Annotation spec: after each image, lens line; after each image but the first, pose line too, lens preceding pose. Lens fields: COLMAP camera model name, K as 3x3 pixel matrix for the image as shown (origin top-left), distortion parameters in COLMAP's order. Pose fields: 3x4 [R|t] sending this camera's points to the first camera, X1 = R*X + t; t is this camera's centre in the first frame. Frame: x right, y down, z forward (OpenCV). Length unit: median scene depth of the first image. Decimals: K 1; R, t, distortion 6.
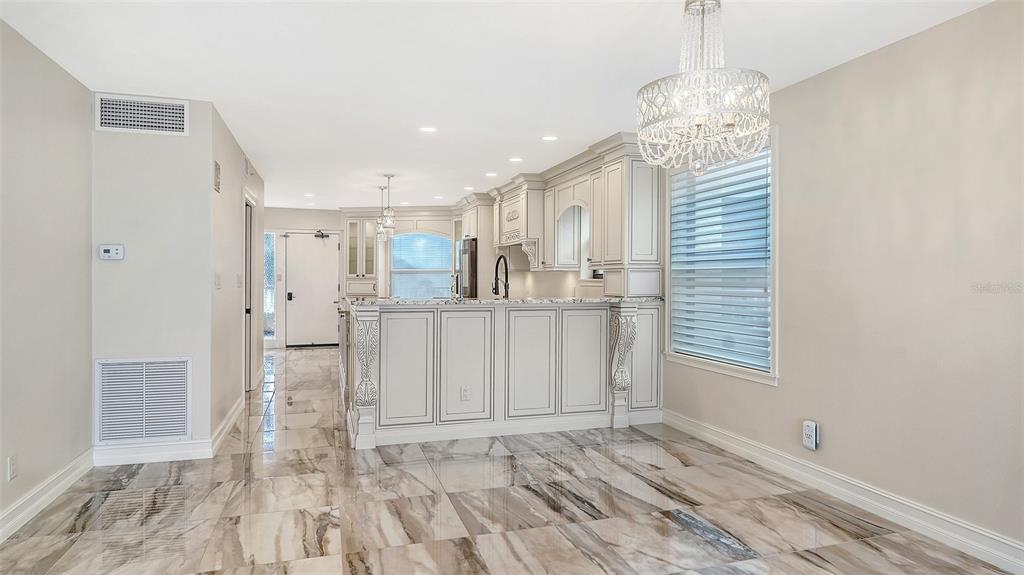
lens RADIAL K [[592.9, 0, 508.1], [0, 592.9, 284.0], [0, 0, 1]] dist [0.003990, 0.000621]
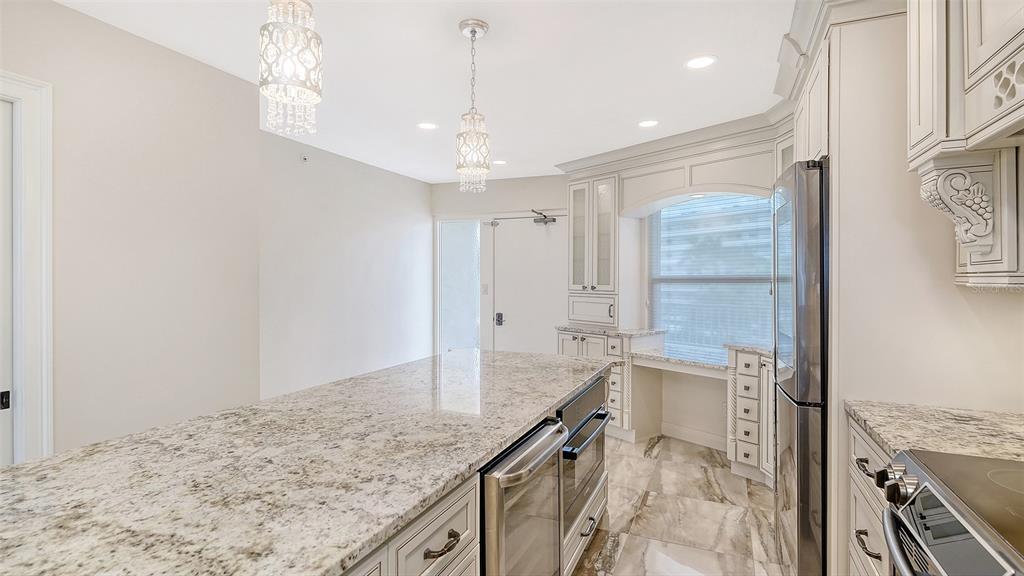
lens RADIAL K [[503.6, 0, 507.3], [0, 503.6, 279.7], [0, 0, 1]] dist [0.001728, -0.000559]
pose [[0.760476, -0.000209, -0.649366, -0.018810], [-0.009131, 0.999898, -0.011016, -0.023063], [0.649302, 0.014307, 0.760396, 0.899921]]
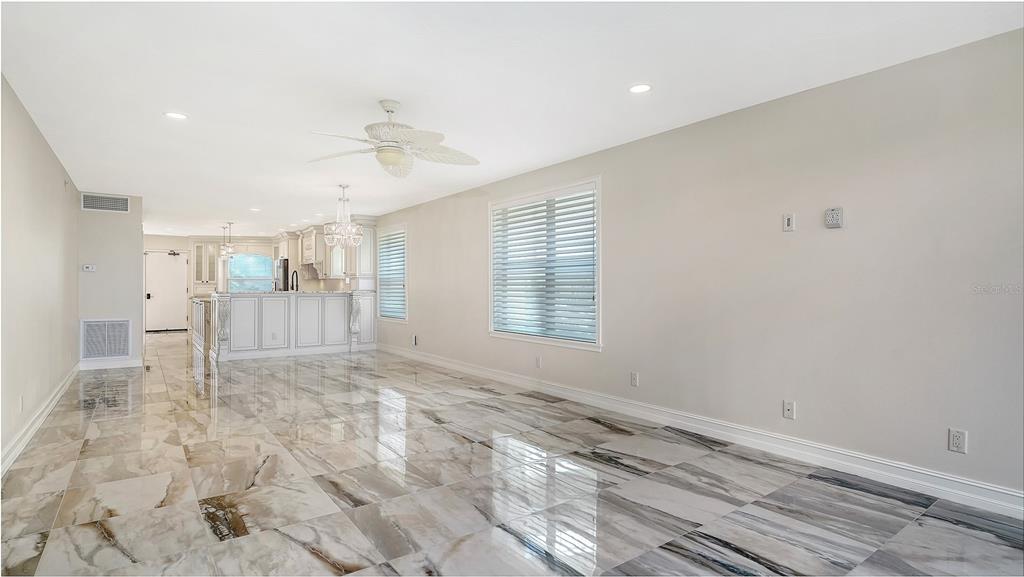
lens RADIAL K [[515.9, 0, 513.9], [0, 515.9, 290.1], [0, 0, 1]] dist [-0.014685, -0.000670]
pose [[0.945335, -0.002134, 0.326093, 0.090213], [0.003490, 0.999988, -0.003572, 0.020162], [-0.326082, 0.004515, 0.945331, -0.671045]]
